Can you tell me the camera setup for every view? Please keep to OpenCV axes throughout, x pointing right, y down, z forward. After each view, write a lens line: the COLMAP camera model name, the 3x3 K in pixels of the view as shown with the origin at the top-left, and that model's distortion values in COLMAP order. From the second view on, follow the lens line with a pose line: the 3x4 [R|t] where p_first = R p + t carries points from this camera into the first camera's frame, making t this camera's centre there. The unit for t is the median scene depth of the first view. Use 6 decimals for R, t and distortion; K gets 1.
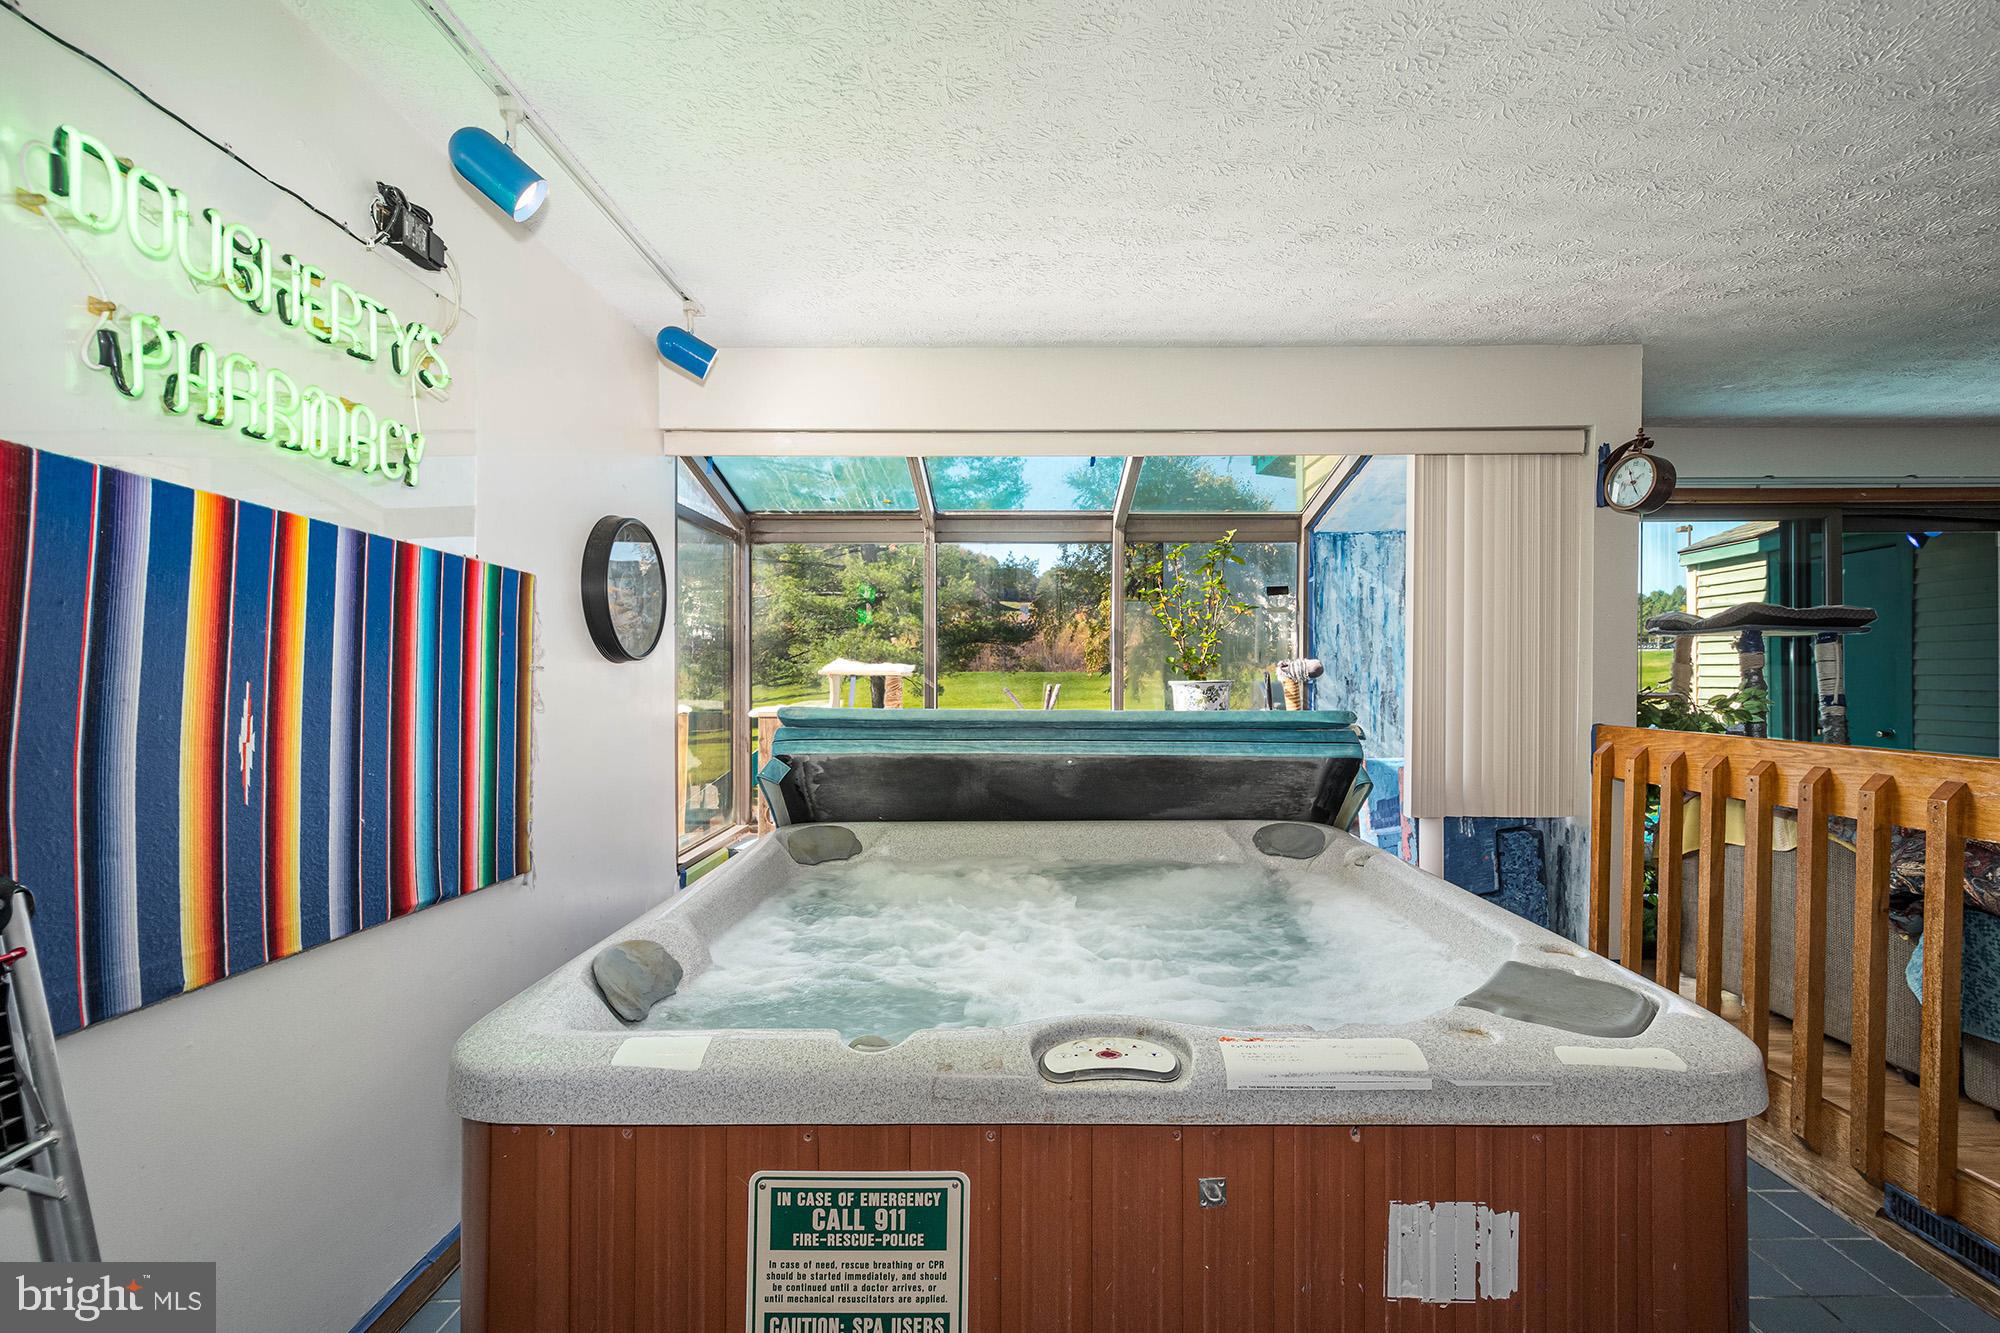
lens RADIAL K [[891.5, 0, 1028.3], [0, 891.5, 660.3], [0, 0, 1]] dist [0.003187, 0.000299]
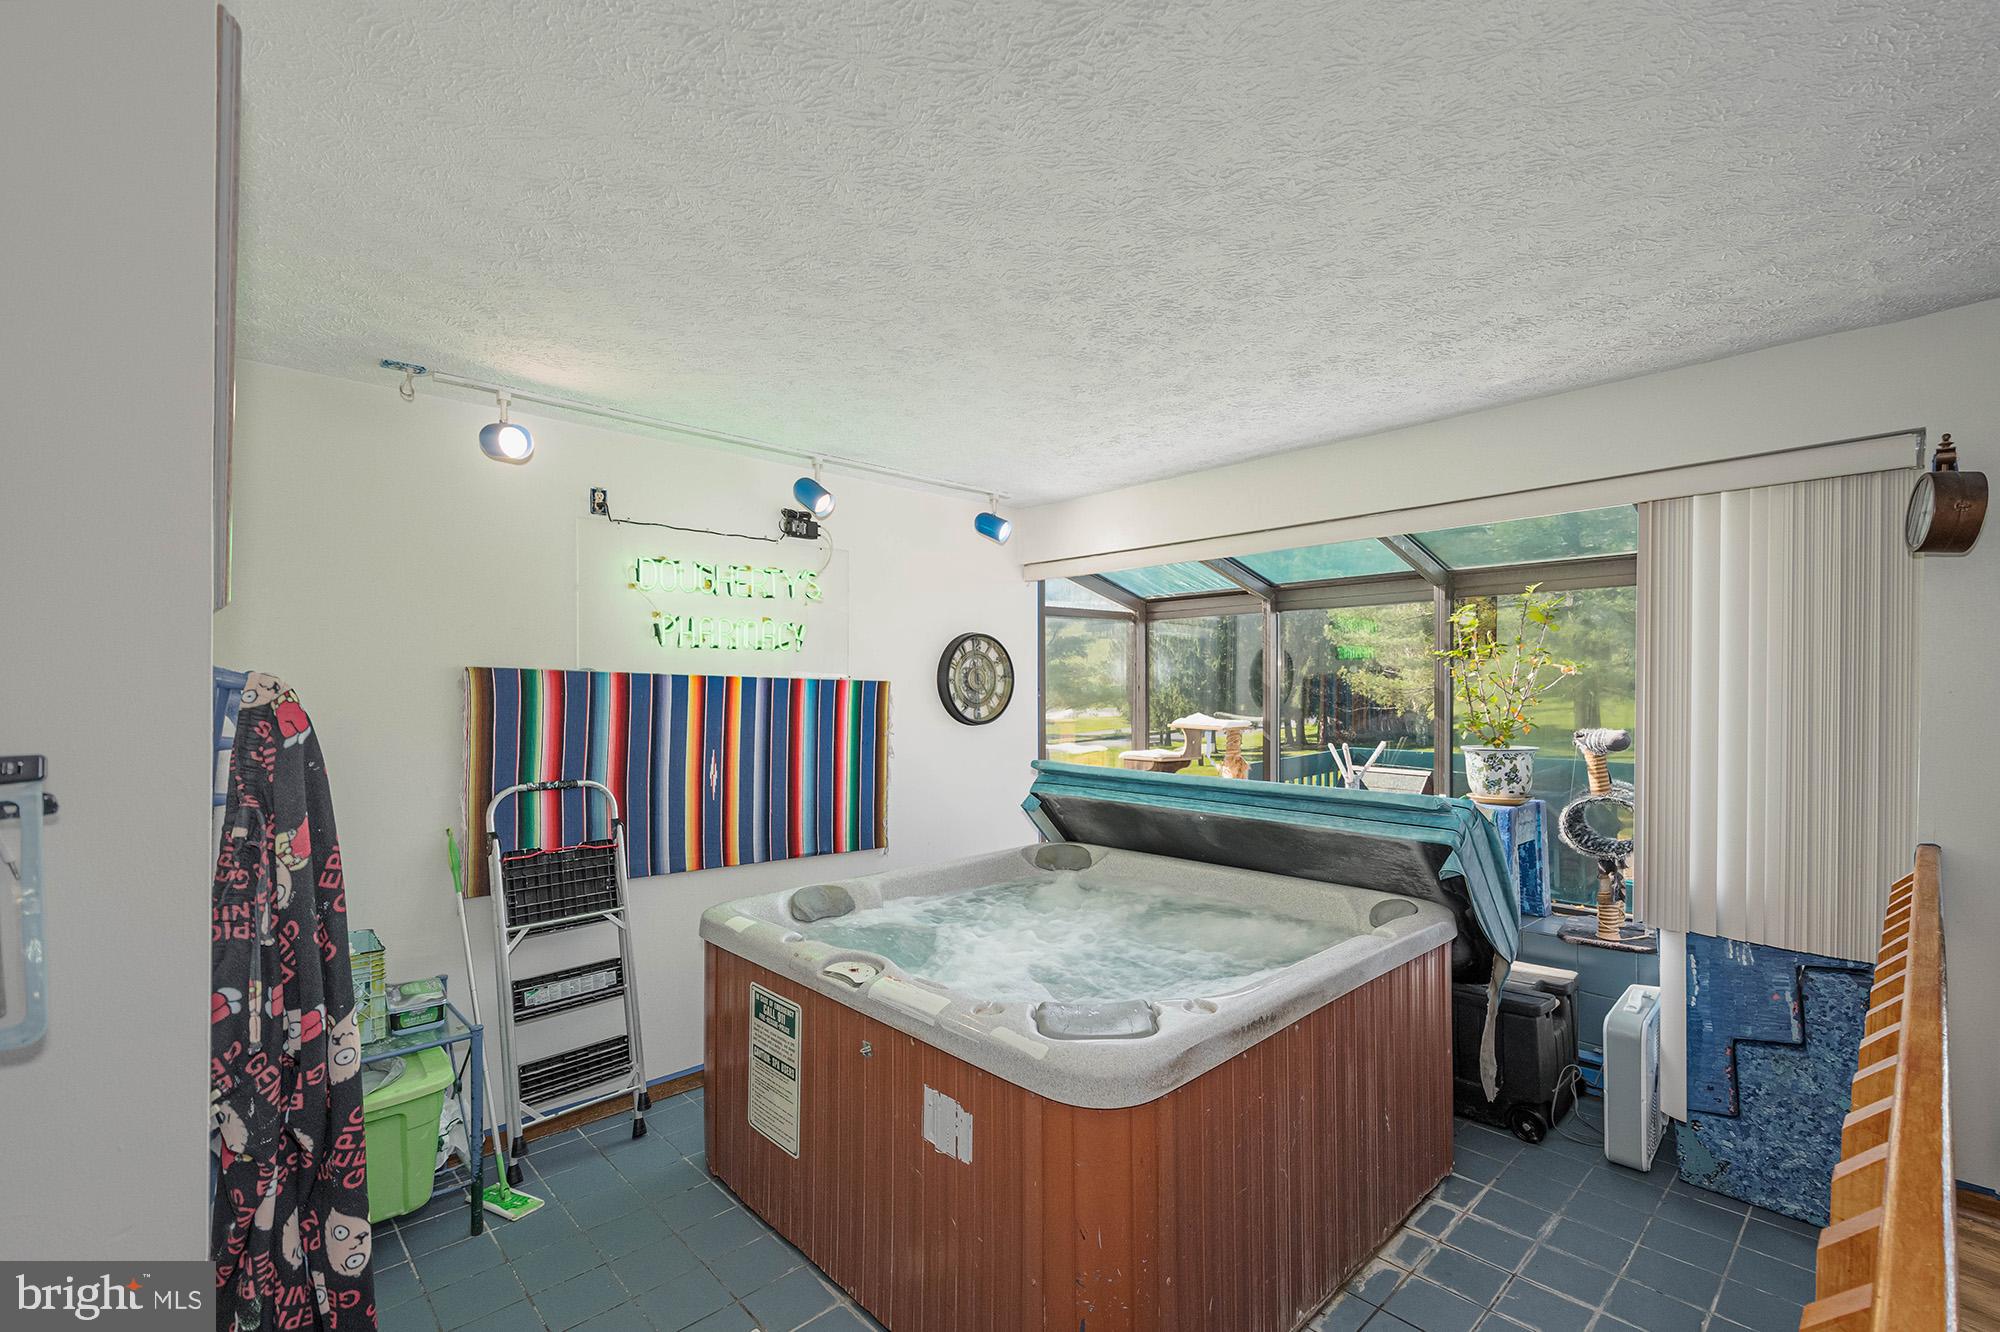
lens RADIAL K [[881.1, 0, 1008.5], [0, 881.1, 676.7], [0, 0, 1]] dist [0.012853, 0.000057]
pose [[0.687535, -0.010801, -0.726071, 1.177342], [0.014172, 0.999899, -0.001455, -0.130781], [0.726013, -0.009289, 0.687618, -0.052032]]
